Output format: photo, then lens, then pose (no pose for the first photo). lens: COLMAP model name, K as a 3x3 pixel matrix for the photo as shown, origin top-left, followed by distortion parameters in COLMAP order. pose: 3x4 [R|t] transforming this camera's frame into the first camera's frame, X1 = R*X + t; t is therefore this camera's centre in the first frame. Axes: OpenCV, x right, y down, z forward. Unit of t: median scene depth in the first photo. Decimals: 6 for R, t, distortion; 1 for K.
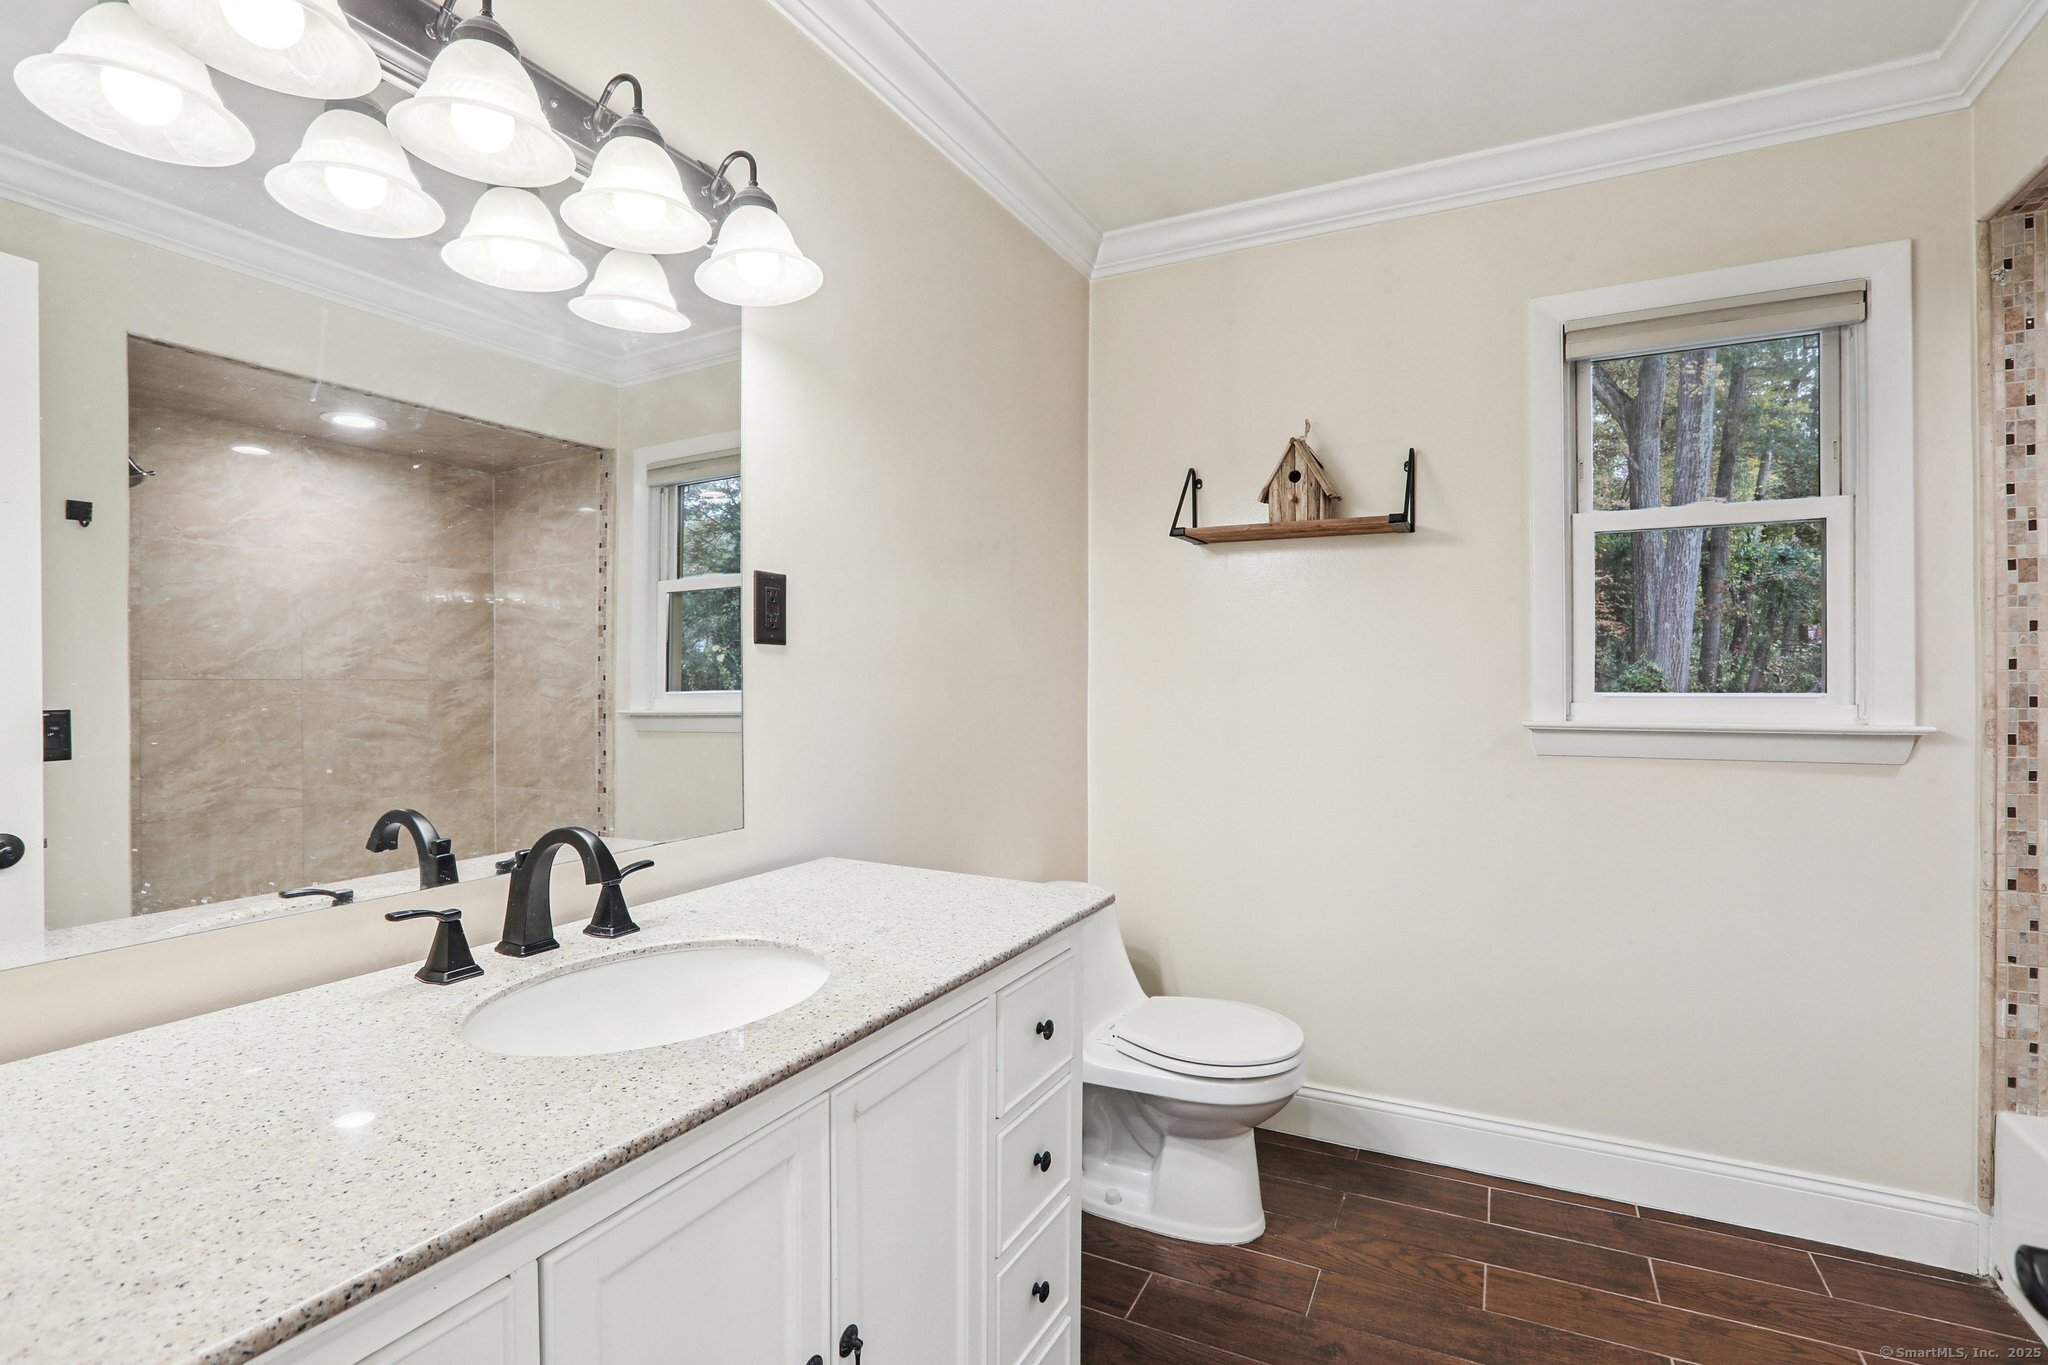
lens RADIAL K [[956.8, 0, 1029.6], [0, 956.8, 680.2], [0, 0, 1]] dist [-0.052286, 0.018918]
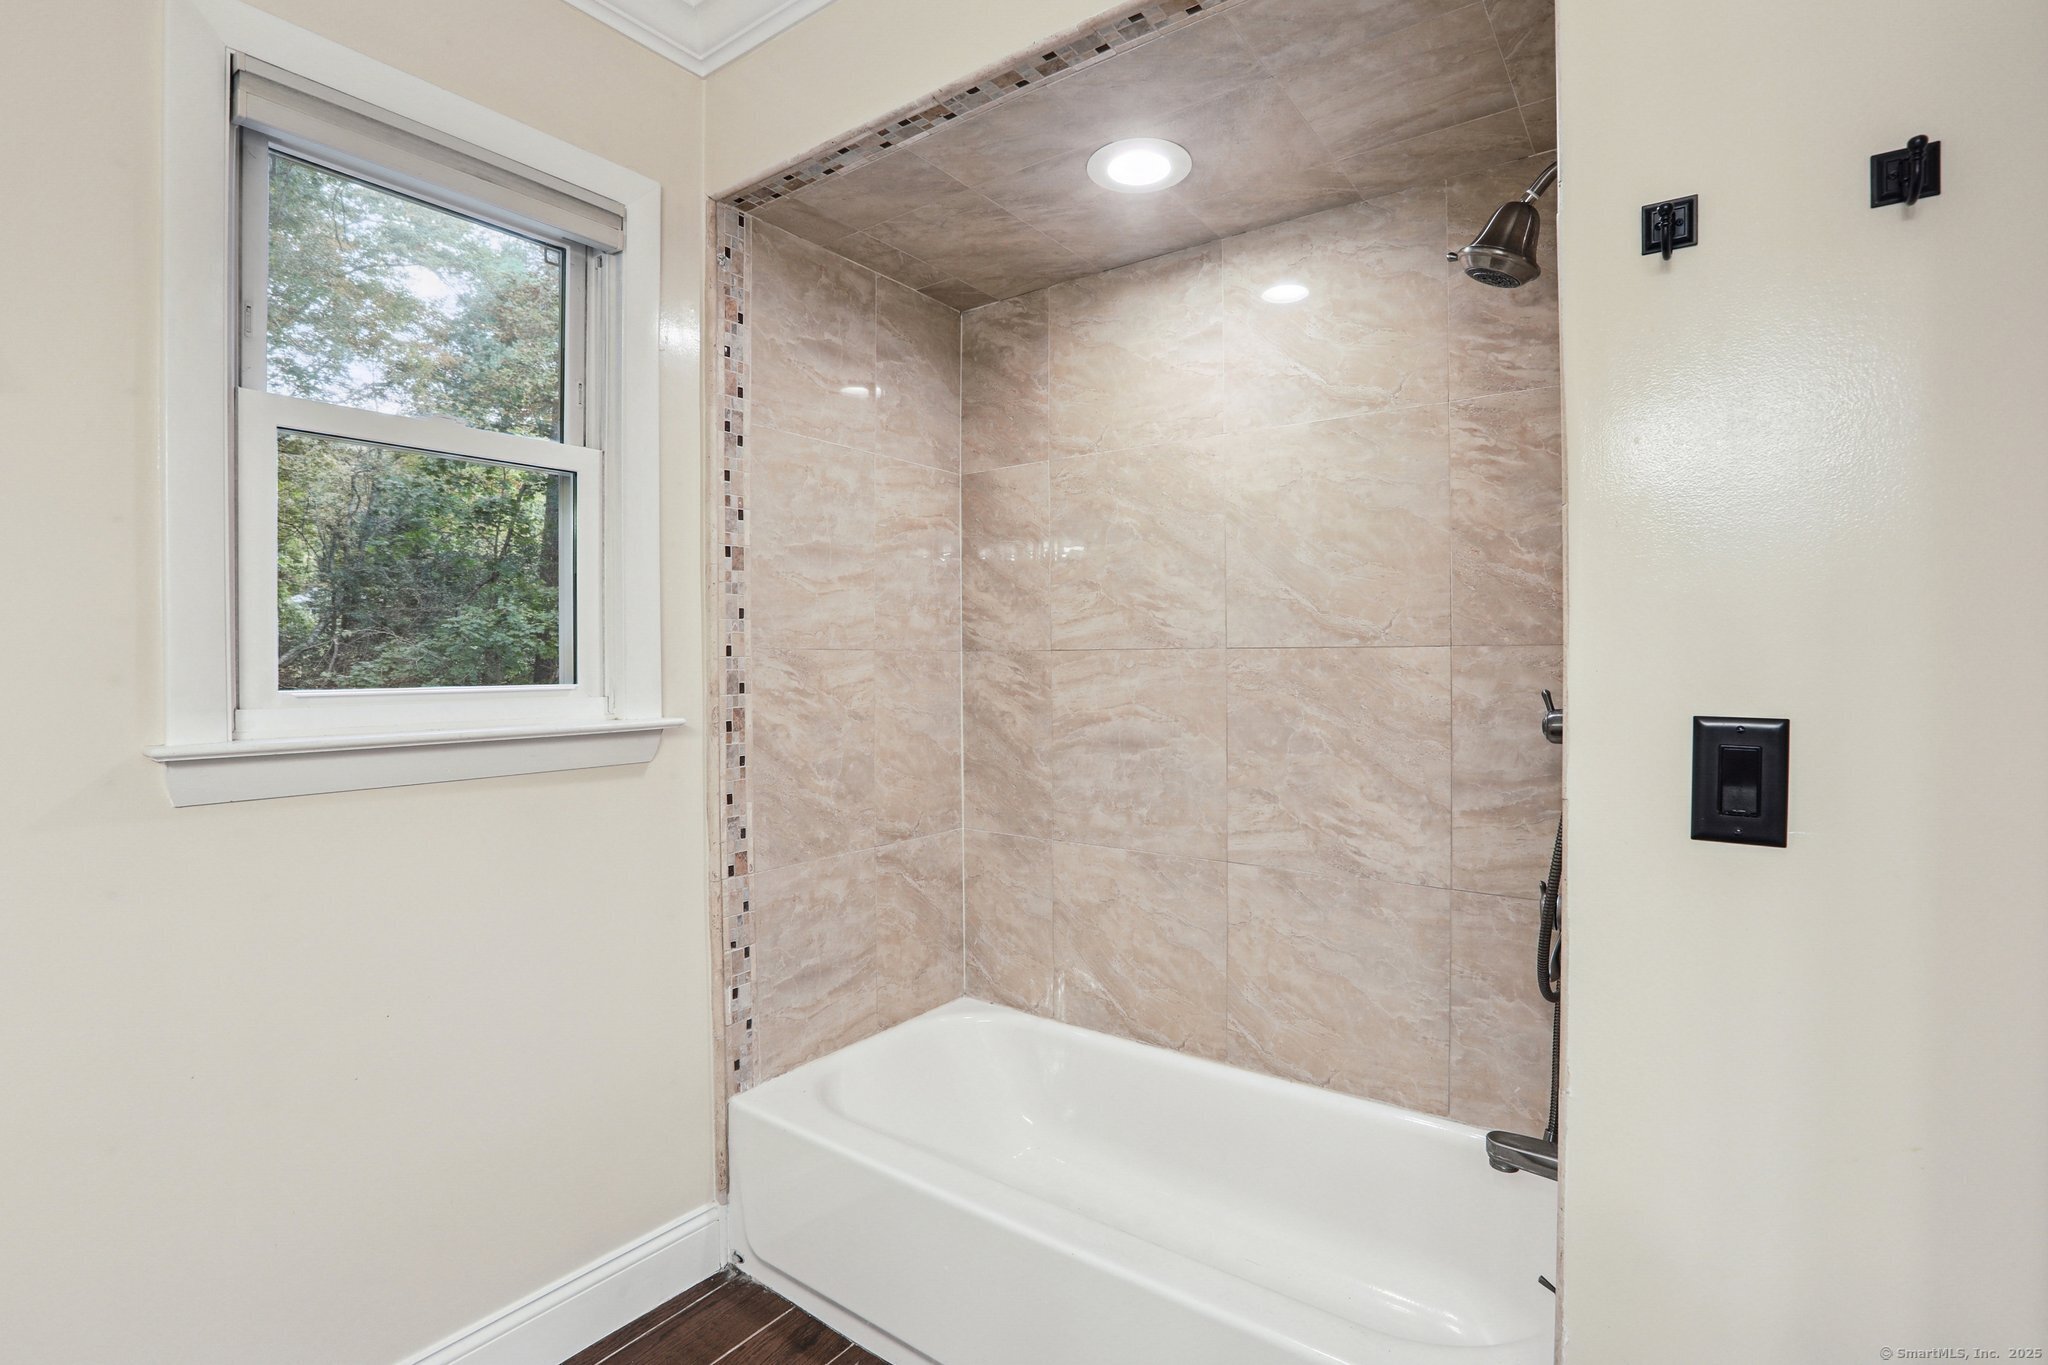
lens RADIAL K [[956.8, 0, 1016.8], [0, 956.8, 663.4], [0, 0, 1]] dist [-0.052286, 0.018918]
pose [[0.114698, -0.006283, 0.993381, 0.074063], [0.000014, 0.999980, 0.006323, -0.010455], [-0.993400, -0.000712, 0.114696, 0.569570]]
